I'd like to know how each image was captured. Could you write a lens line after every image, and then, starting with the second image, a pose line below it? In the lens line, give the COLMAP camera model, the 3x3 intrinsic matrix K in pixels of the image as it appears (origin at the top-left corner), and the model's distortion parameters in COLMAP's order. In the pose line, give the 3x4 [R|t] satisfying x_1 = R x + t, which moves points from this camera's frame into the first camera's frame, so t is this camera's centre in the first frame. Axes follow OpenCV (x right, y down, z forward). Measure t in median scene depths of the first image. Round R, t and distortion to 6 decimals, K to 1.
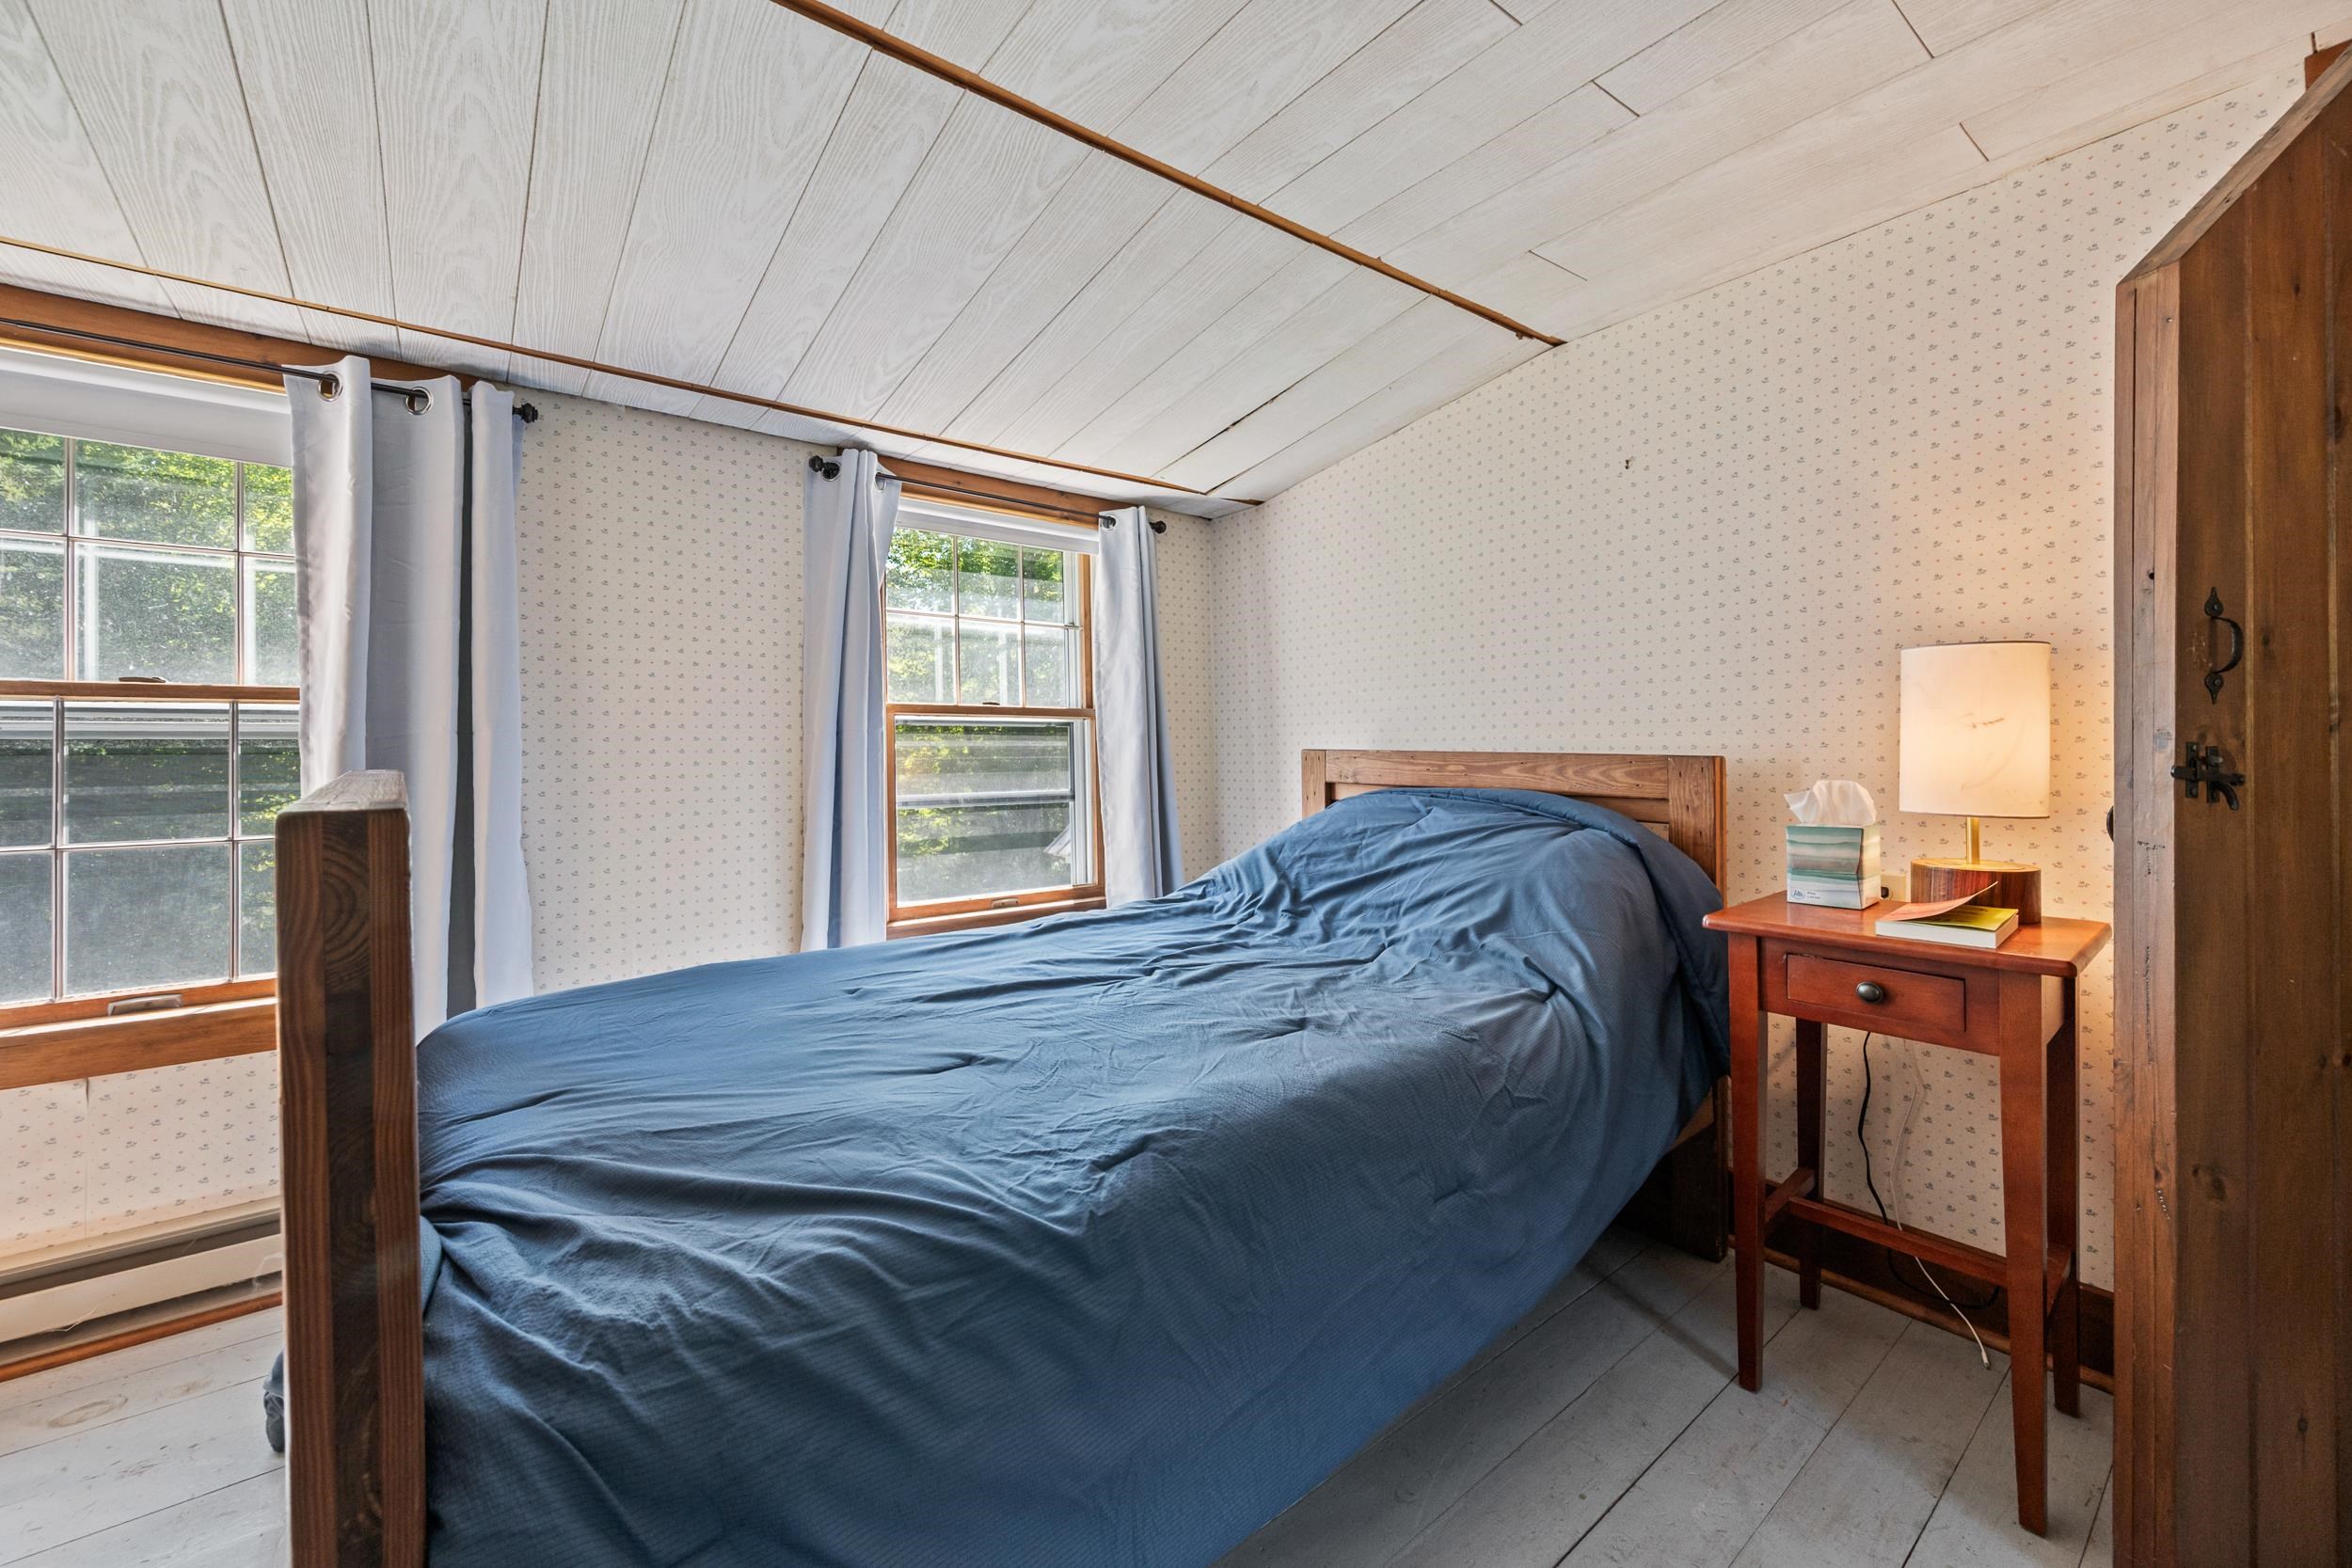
lens RADIAL K [[932.4, 0, 1182.8], [0, 932.4, 743.3], [0, 0, 1]] dist [-0.000315, -0.000219]
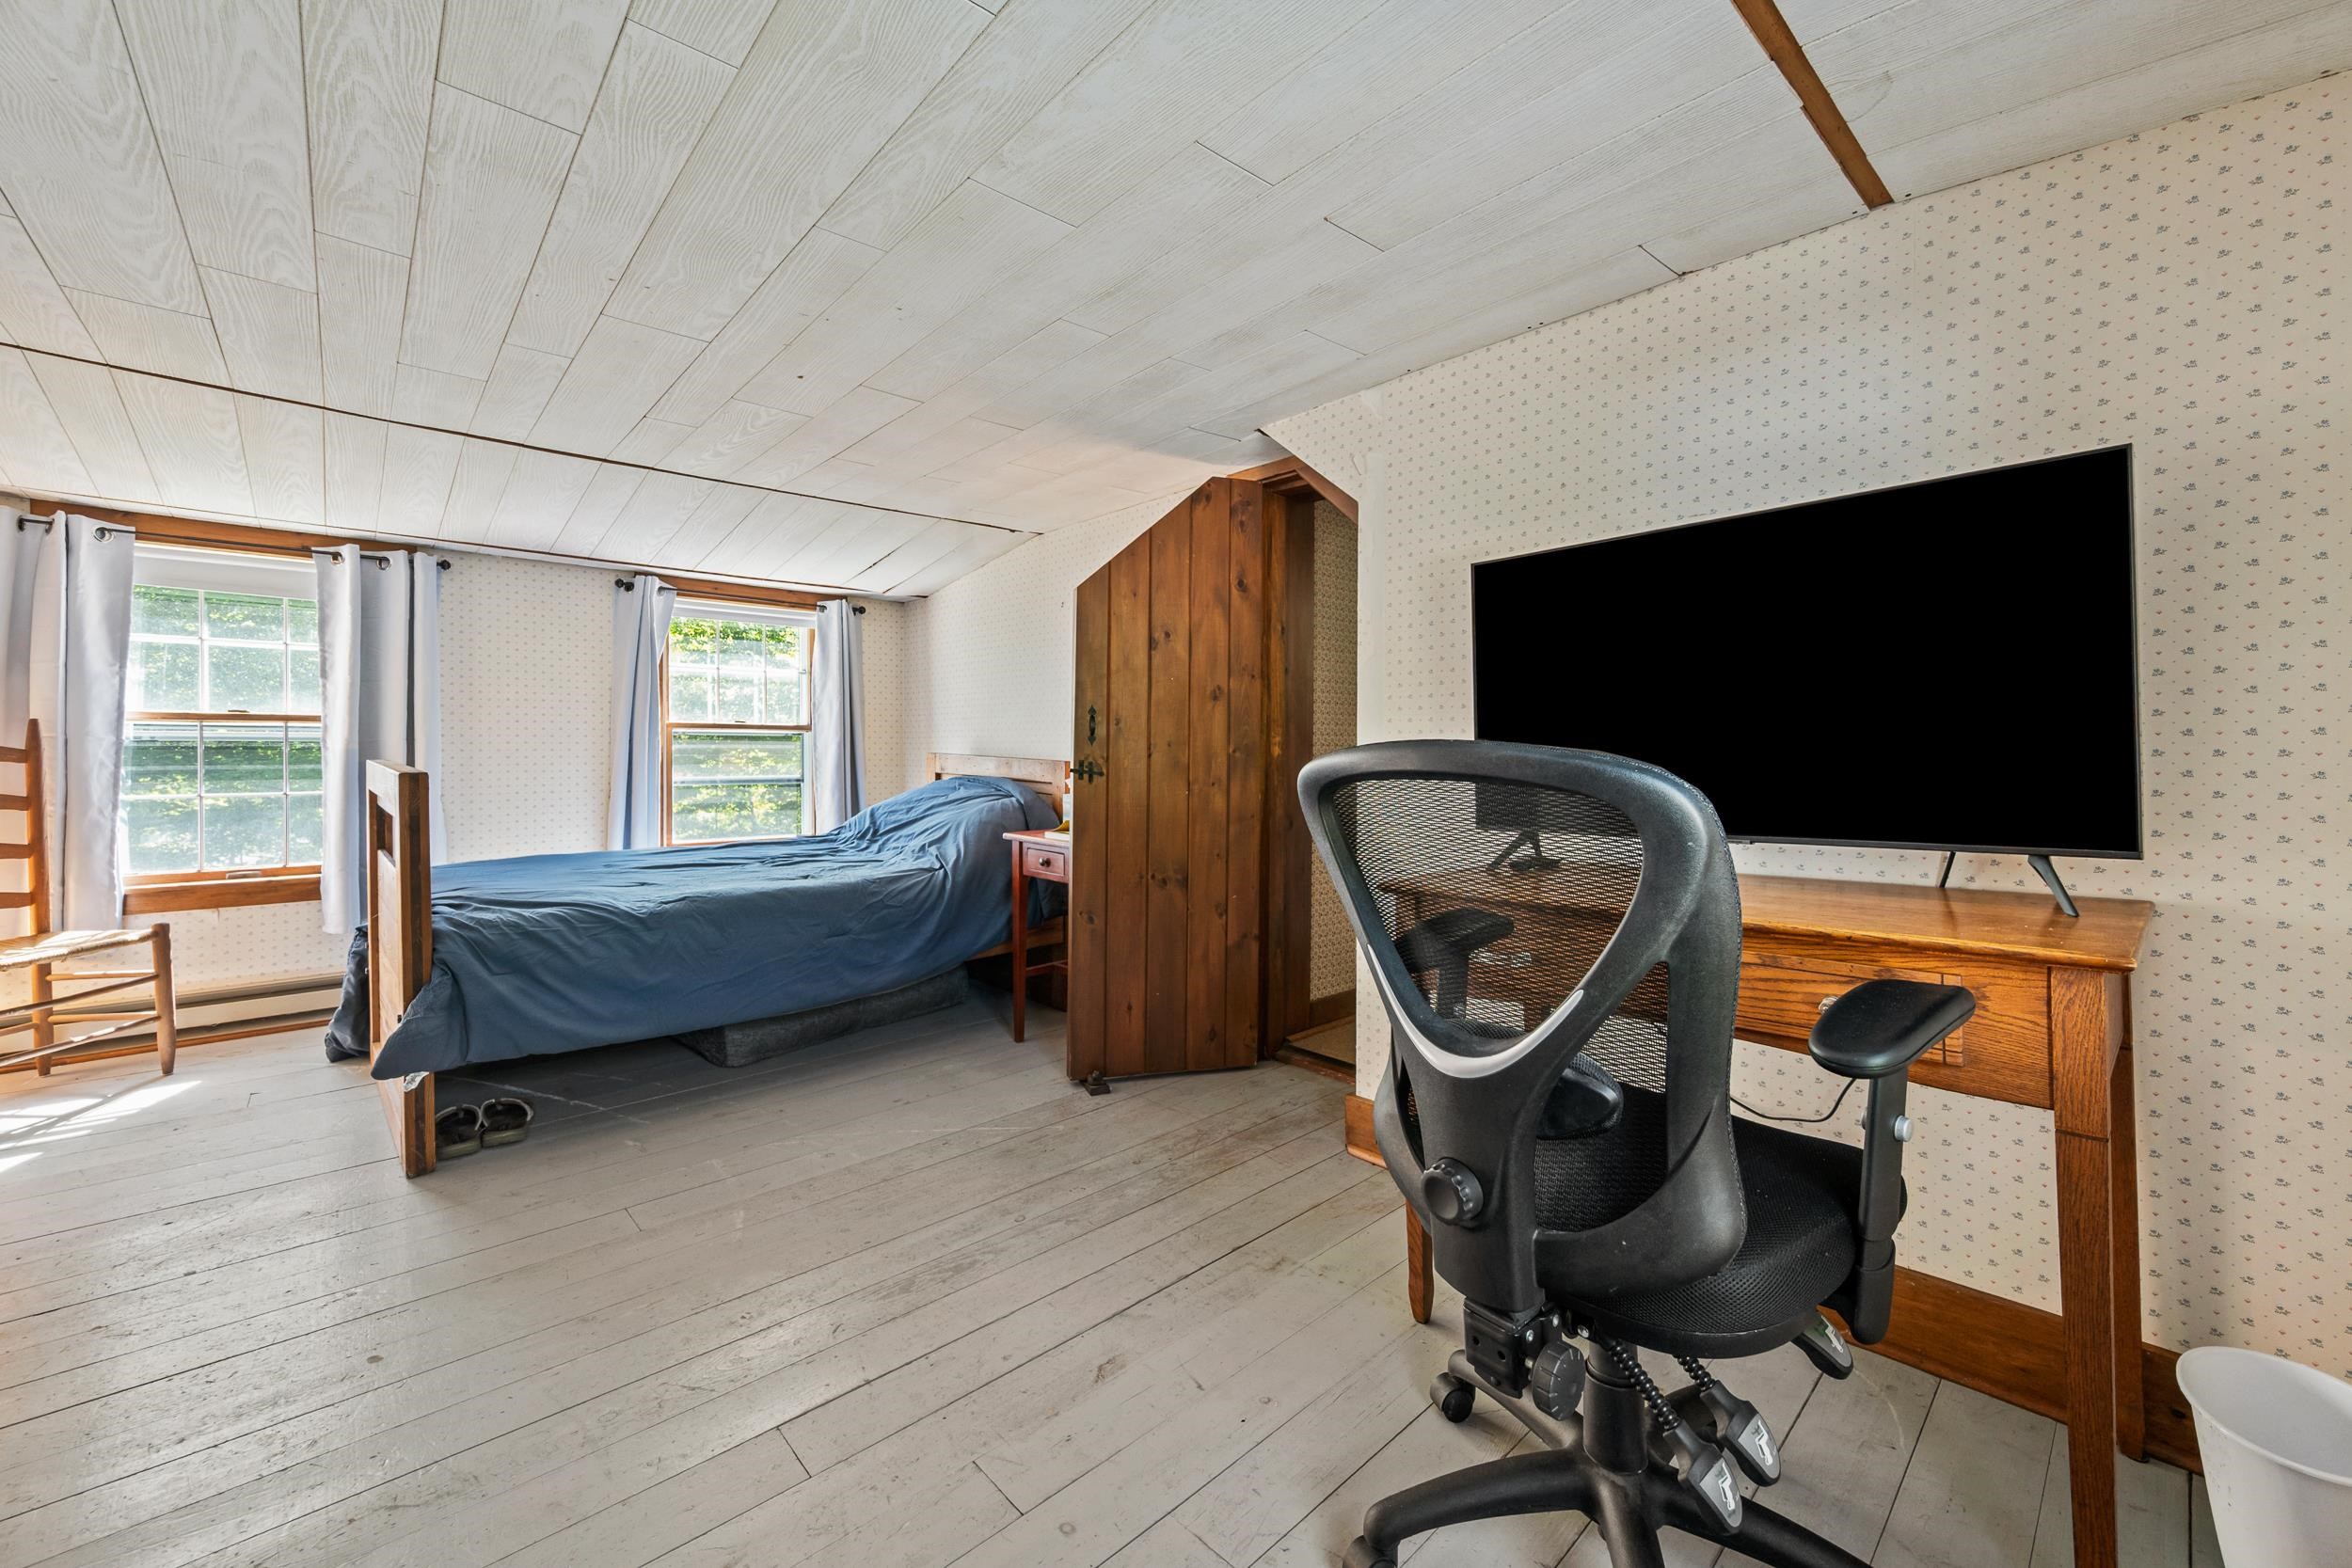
lens RADIAL K [[918.7, 0, 1163.8], [0, 918.7, 752.1], [0, 0, 1]] dist [0.001627, 0.000310]
pose [[0.997647, 0.014056, 0.067098, 0.644423], [-0.015121, 0.999767, 0.015394, -0.038611], [-0.066866, -0.016373, 0.997628, -0.986389]]
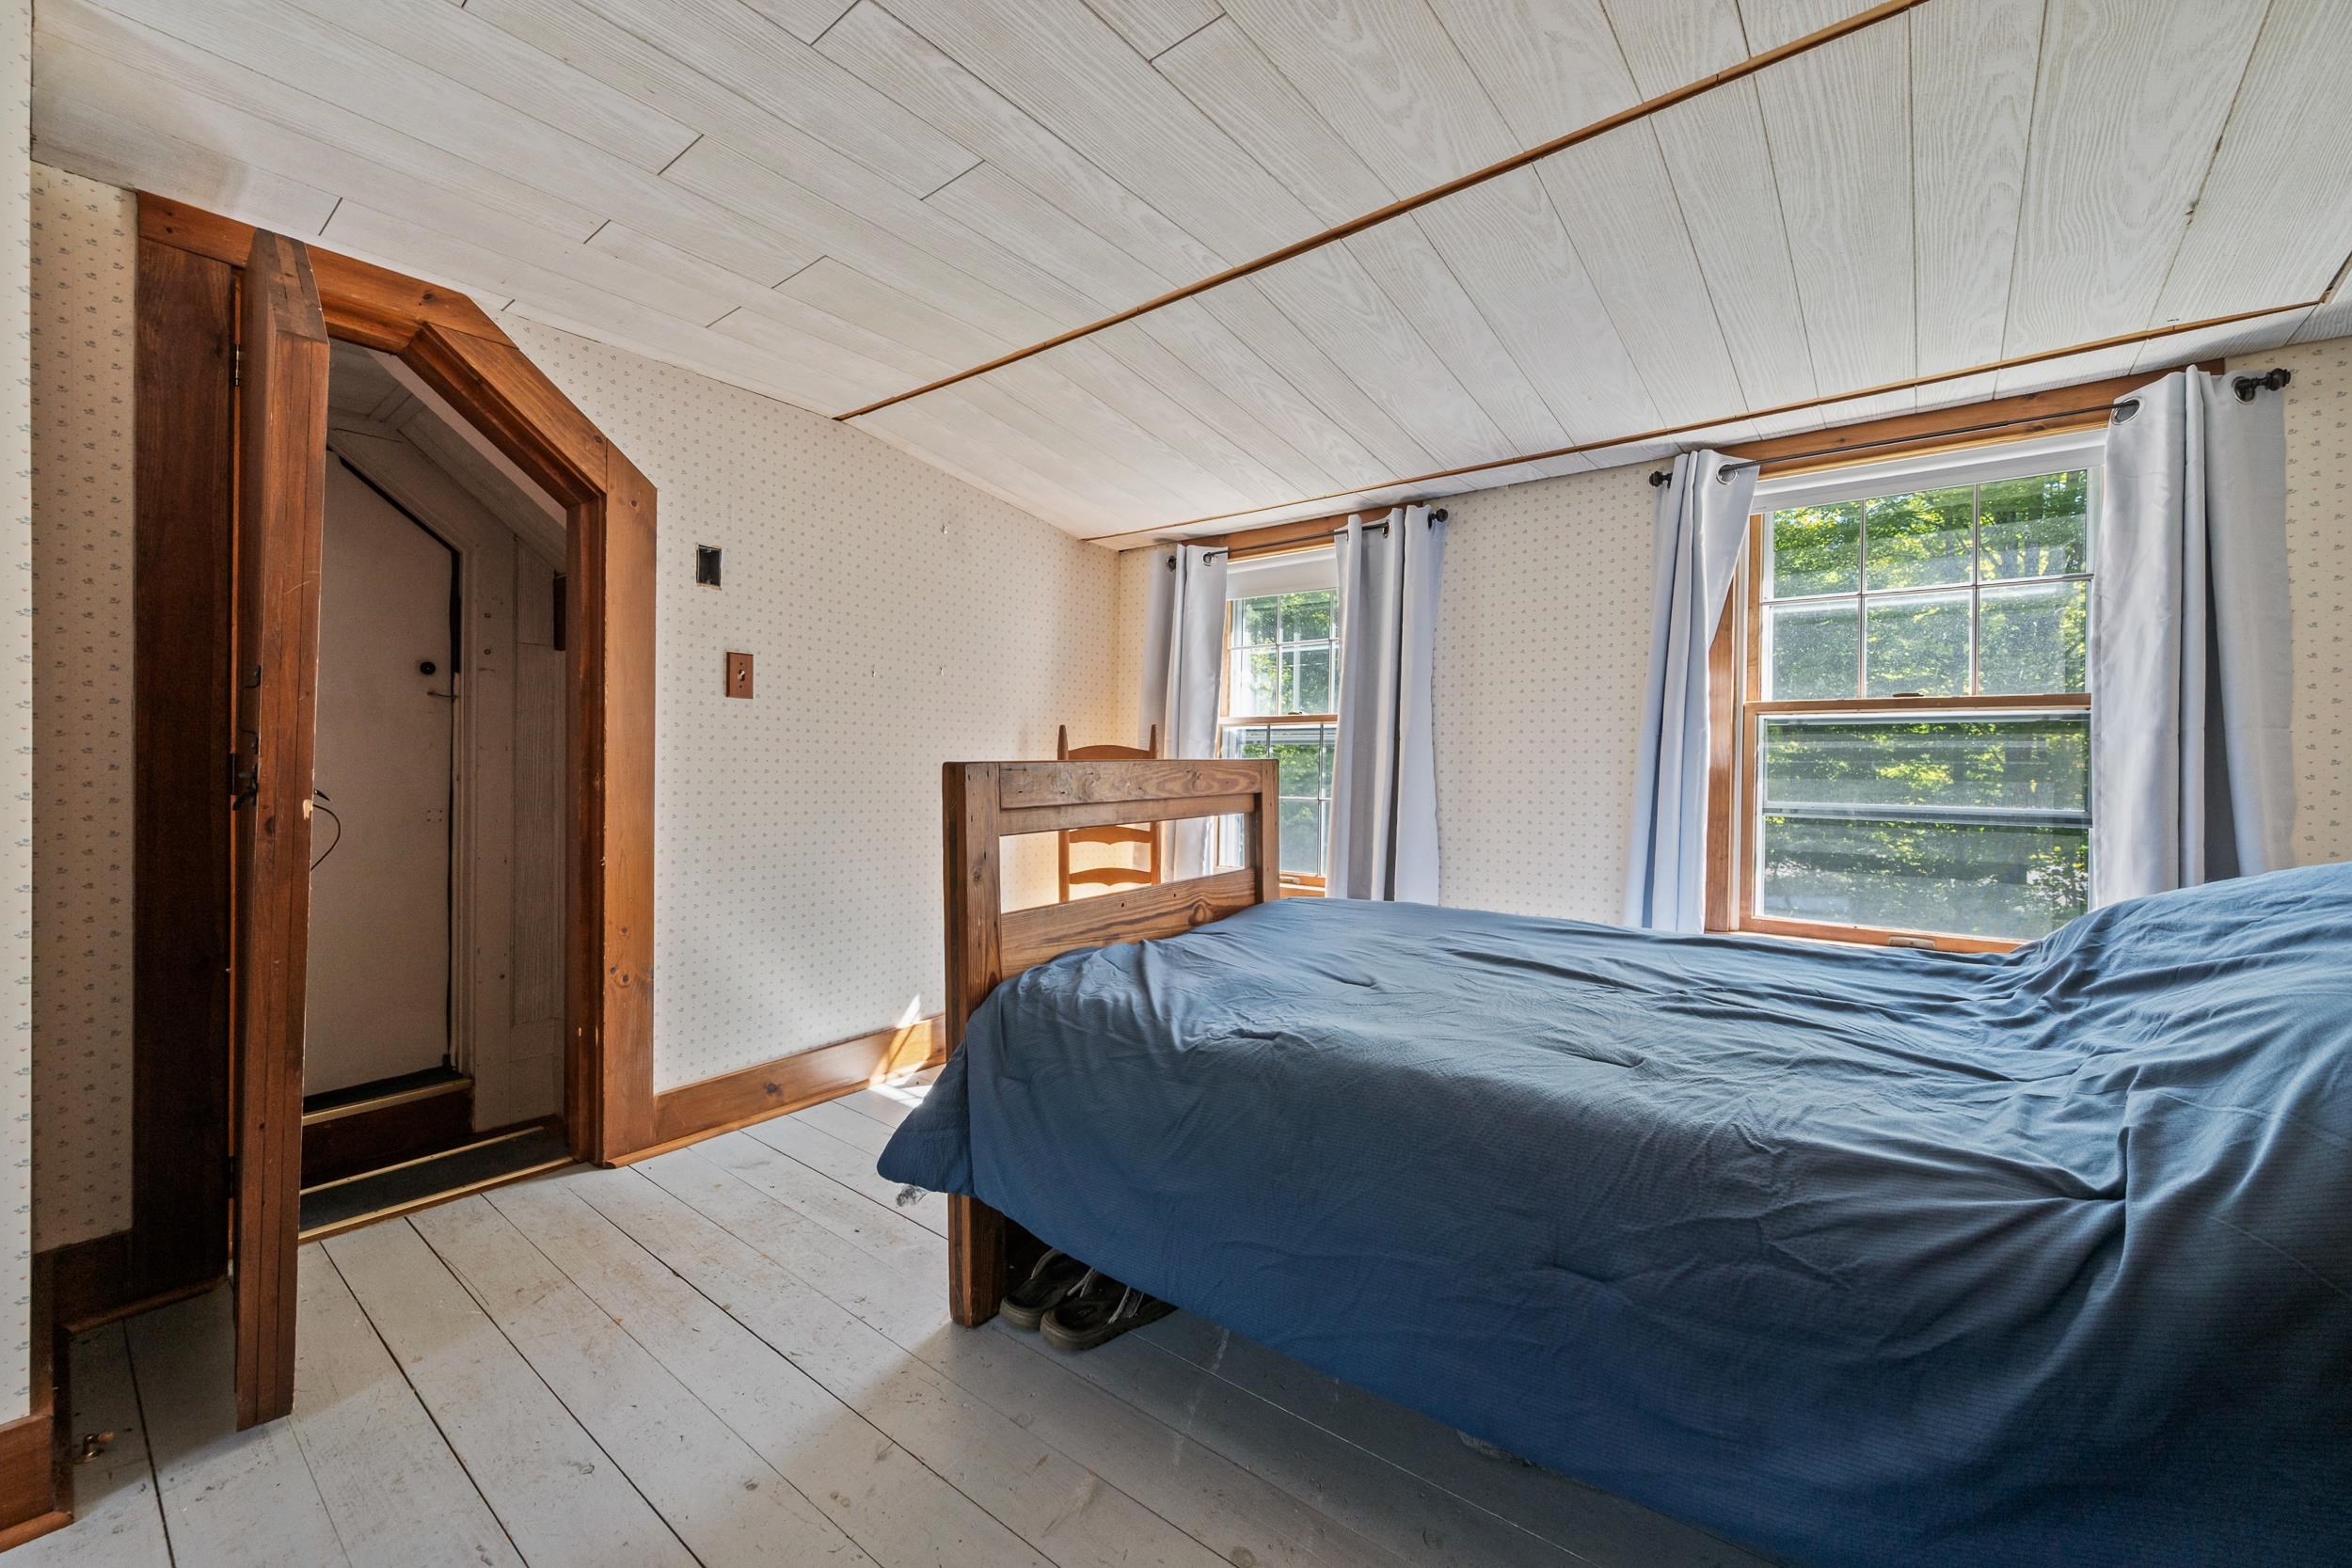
lens RADIAL K [[924.8, 0, 1182.4], [0, 924.8, 769.2], [0, 0, 1]] dist [0.000337, 0.000220]
pose [[0.235986, 0.018603, -0.971578, 0.651753], [-0.001566, 0.999823, 0.018764, 0.011887], [0.971755, -0.002906, 0.235973, 0.300591]]
